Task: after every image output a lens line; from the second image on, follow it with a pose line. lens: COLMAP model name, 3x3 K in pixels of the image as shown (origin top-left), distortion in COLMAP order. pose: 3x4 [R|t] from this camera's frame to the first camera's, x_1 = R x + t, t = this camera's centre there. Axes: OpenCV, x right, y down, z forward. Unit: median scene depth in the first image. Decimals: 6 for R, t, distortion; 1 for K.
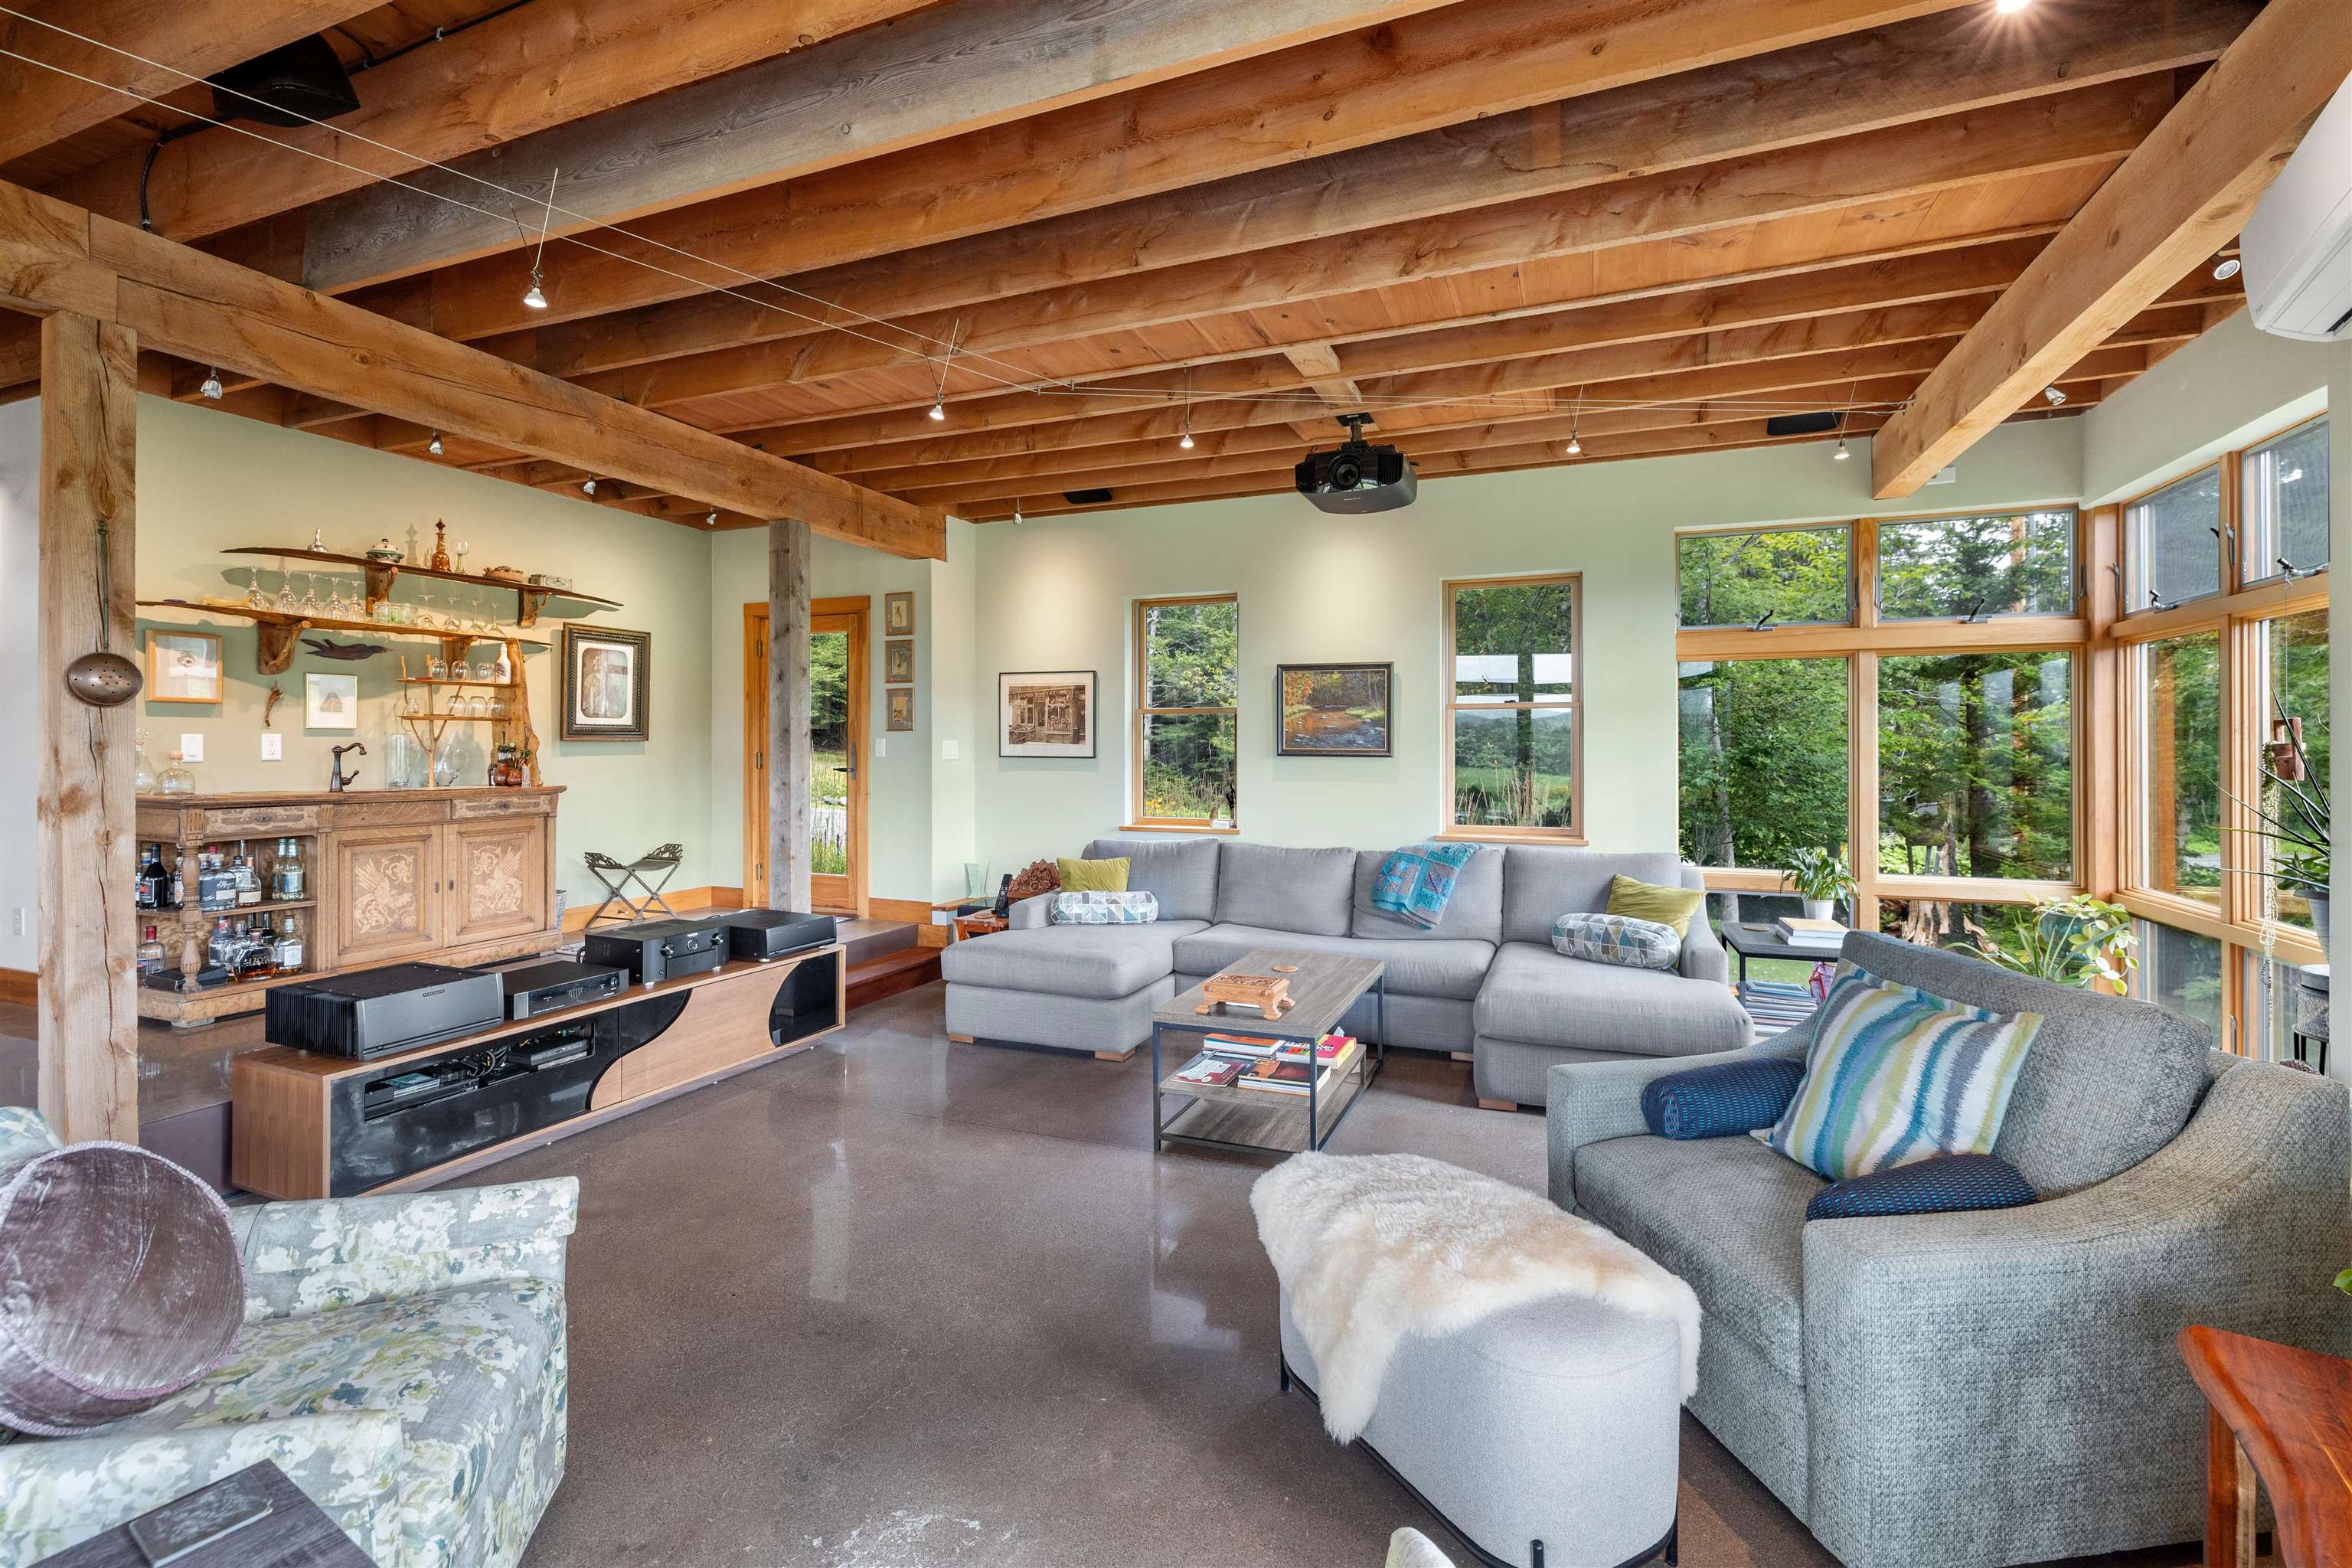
lens RADIAL K [[1014.6, 0, 1182.2], [0, 1014.6, 746.2], [0, 0, 1]] dist [0.000480, 0.000210]
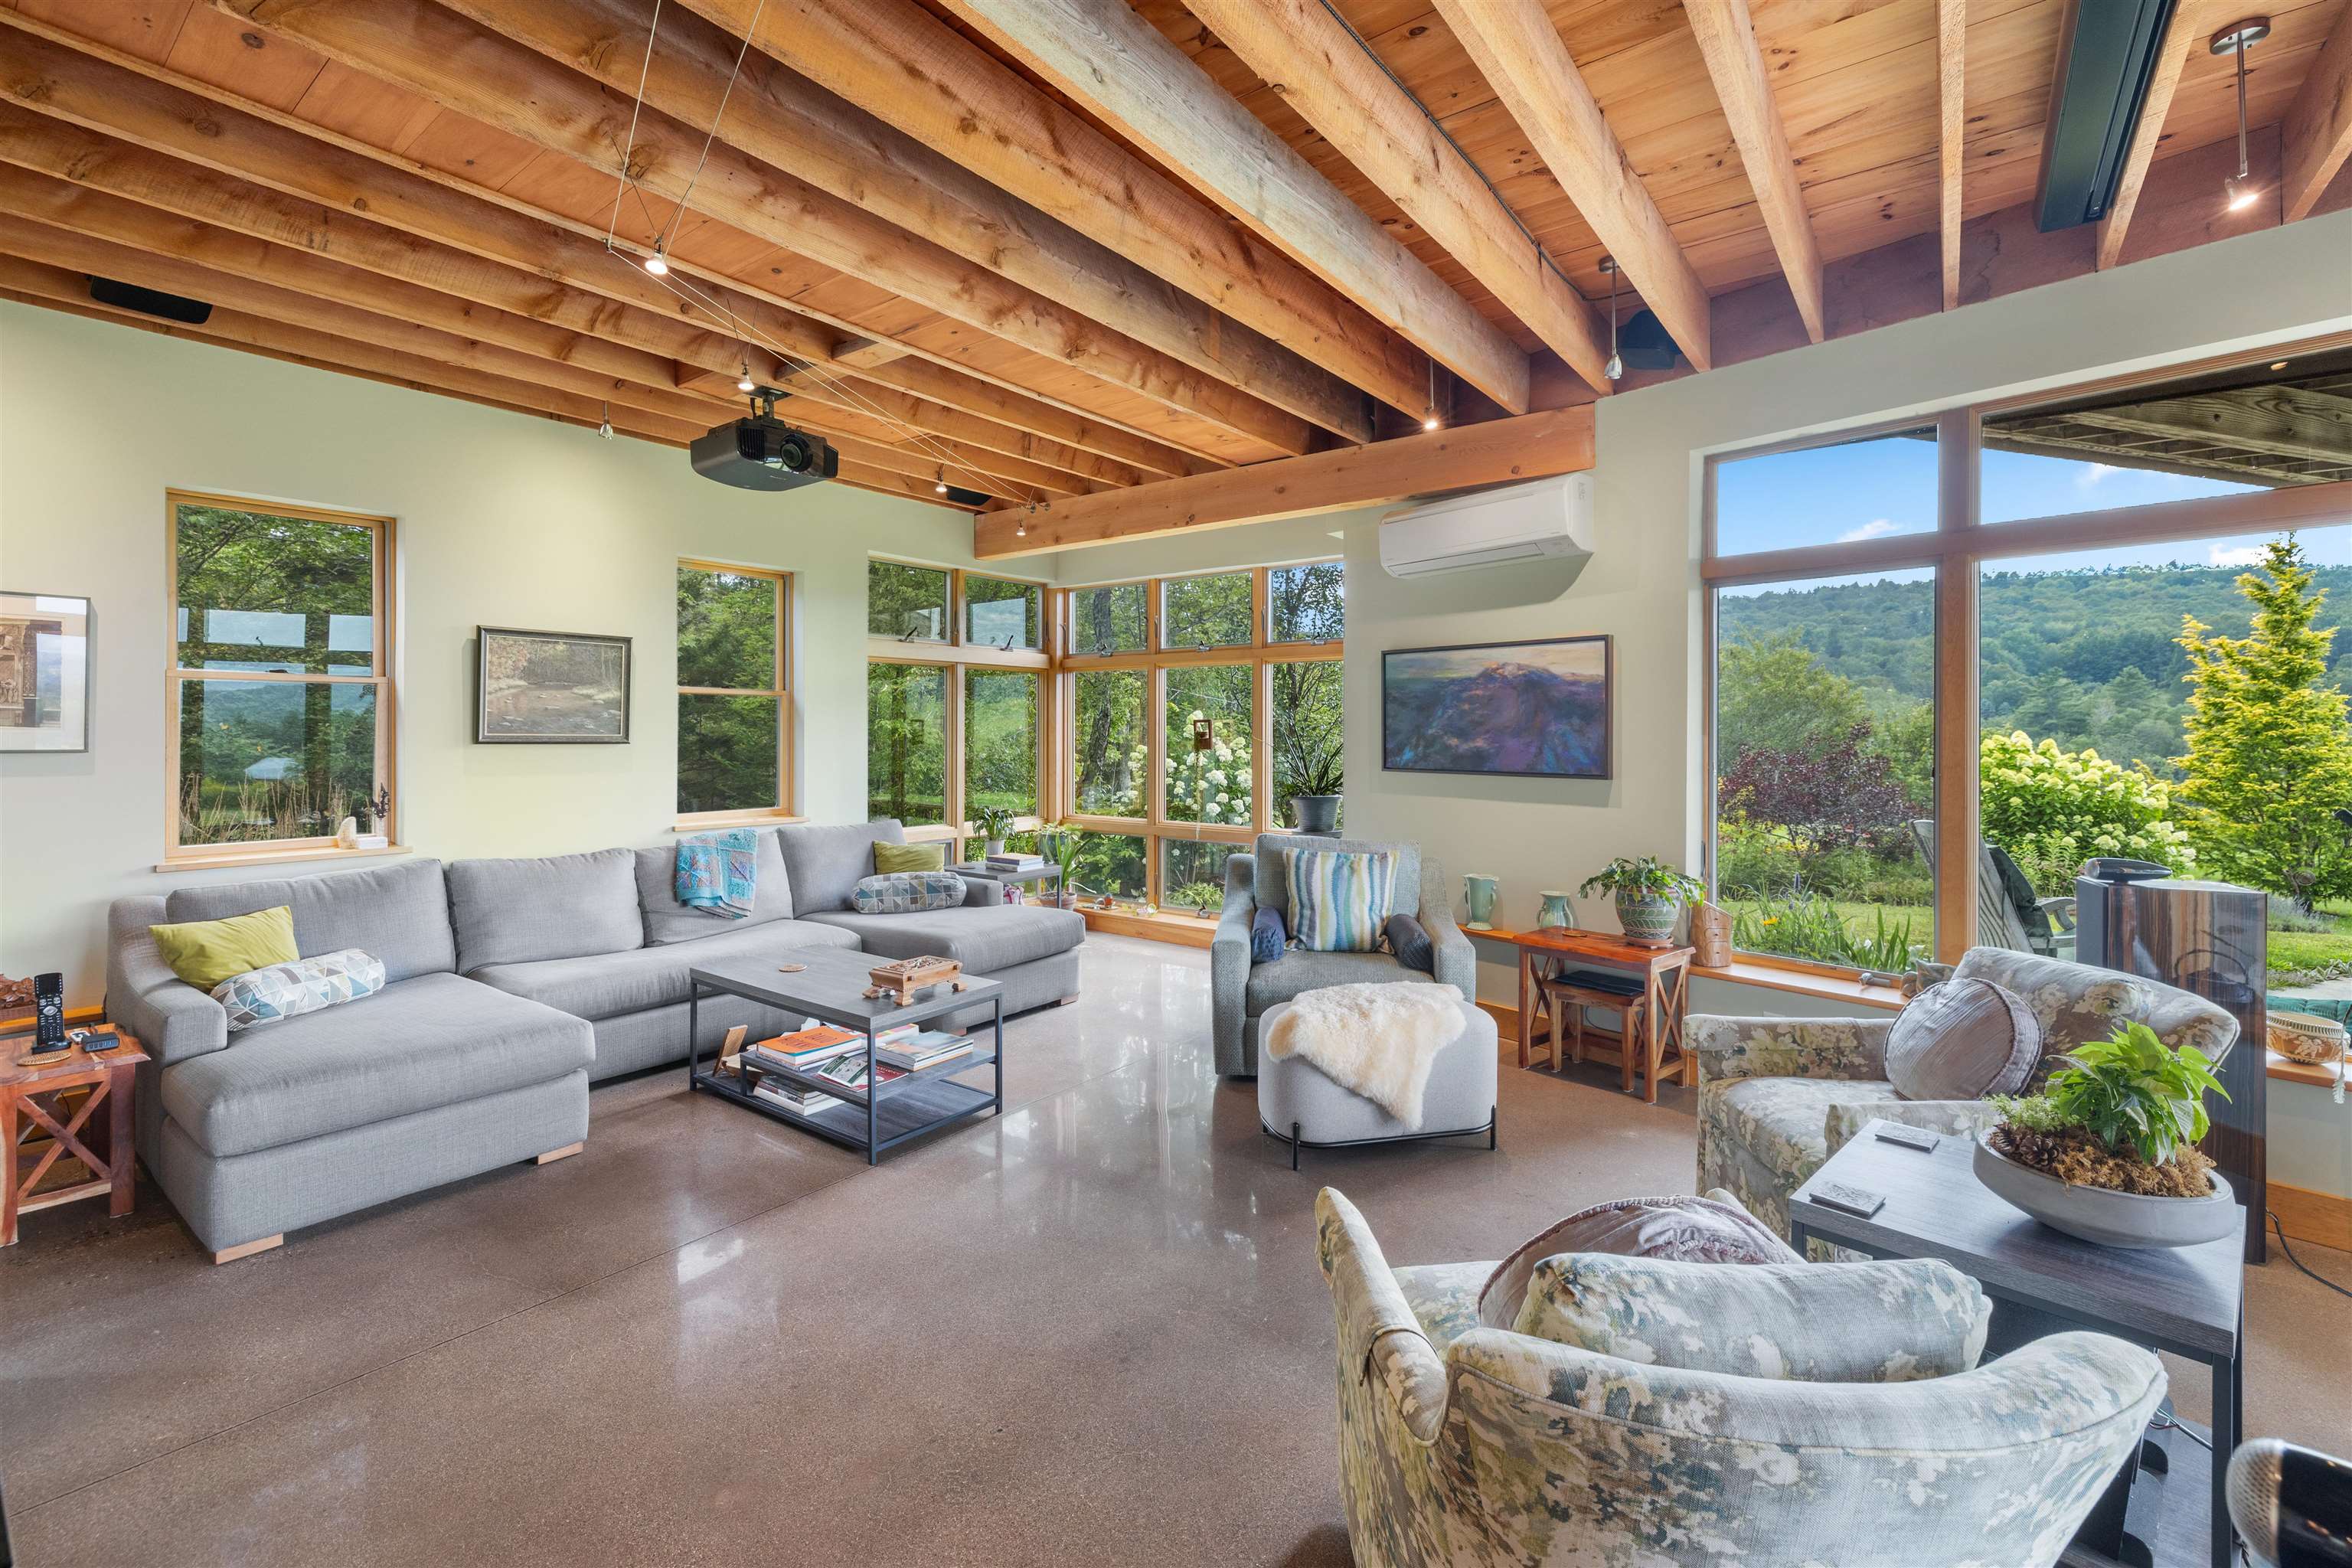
lens RADIAL K [[1015.9, 0, 1169.5], [0, 1015.9, 733.0], [0, 0, 1]] dist [0.000807, 0.000236]
pose [[0.279246, -0.003043, 0.960215, -0.591486], [-0.003153, 0.999987, 0.004086, -0.004221], [-0.960214, -0.004169, 0.279233, 0.332212]]
